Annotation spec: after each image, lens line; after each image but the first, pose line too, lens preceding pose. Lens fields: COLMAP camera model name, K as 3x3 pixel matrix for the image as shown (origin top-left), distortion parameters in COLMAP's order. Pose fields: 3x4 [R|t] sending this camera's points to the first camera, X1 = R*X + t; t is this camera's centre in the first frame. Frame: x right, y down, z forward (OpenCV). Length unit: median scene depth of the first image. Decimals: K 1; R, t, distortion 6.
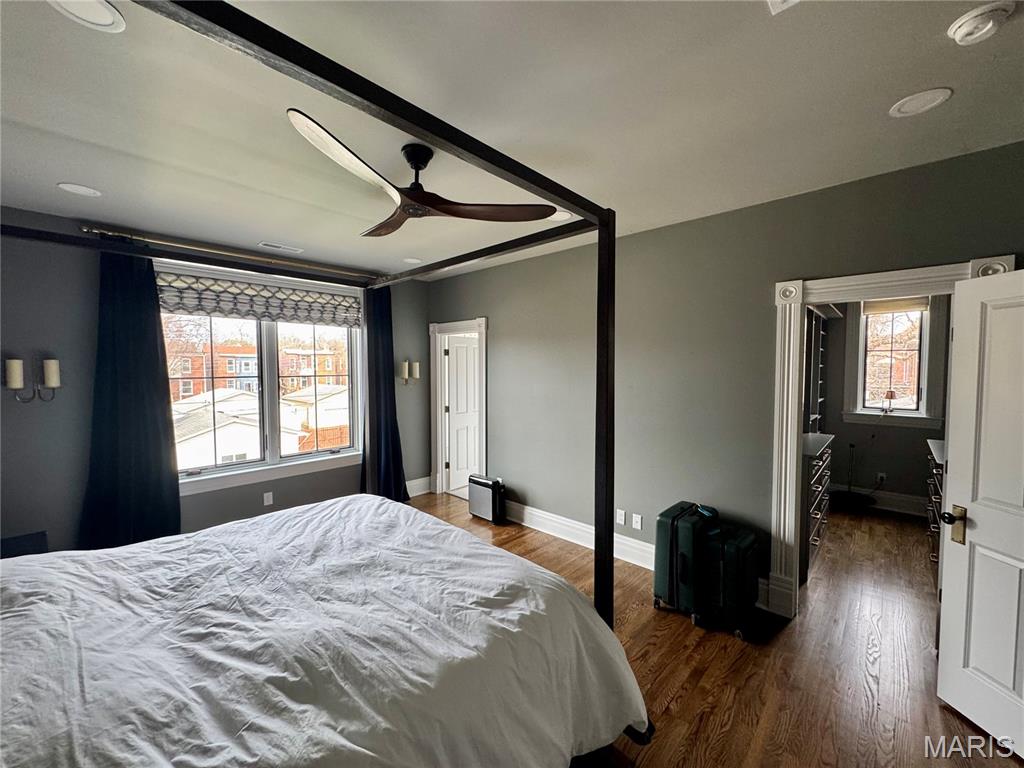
lens RADIAL K [[405.6, 0, 513.0], [0, 405.6, 383.2], [0, 0, 1]] dist [0.002524, -0.000458]
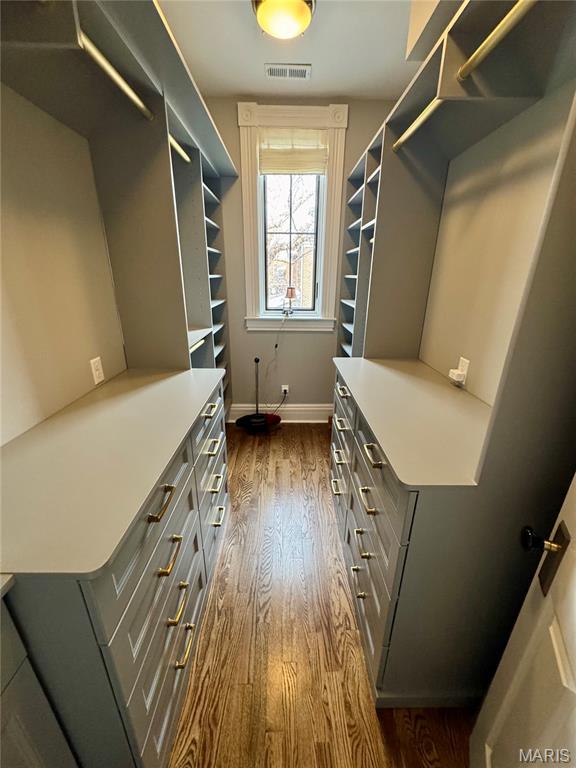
lens RADIAL K [[304.2, 0, 289.5], [0, 304.2, 384.0], [0, 0, 1]] dist [0.002524, -0.000458]
pose [[0.720659, -0.229413, 0.654232, 0.492152], [0.018372, 0.949652, 0.312767, 0.012647], [-0.693046, -0.213379, 0.688591, 0.548349]]
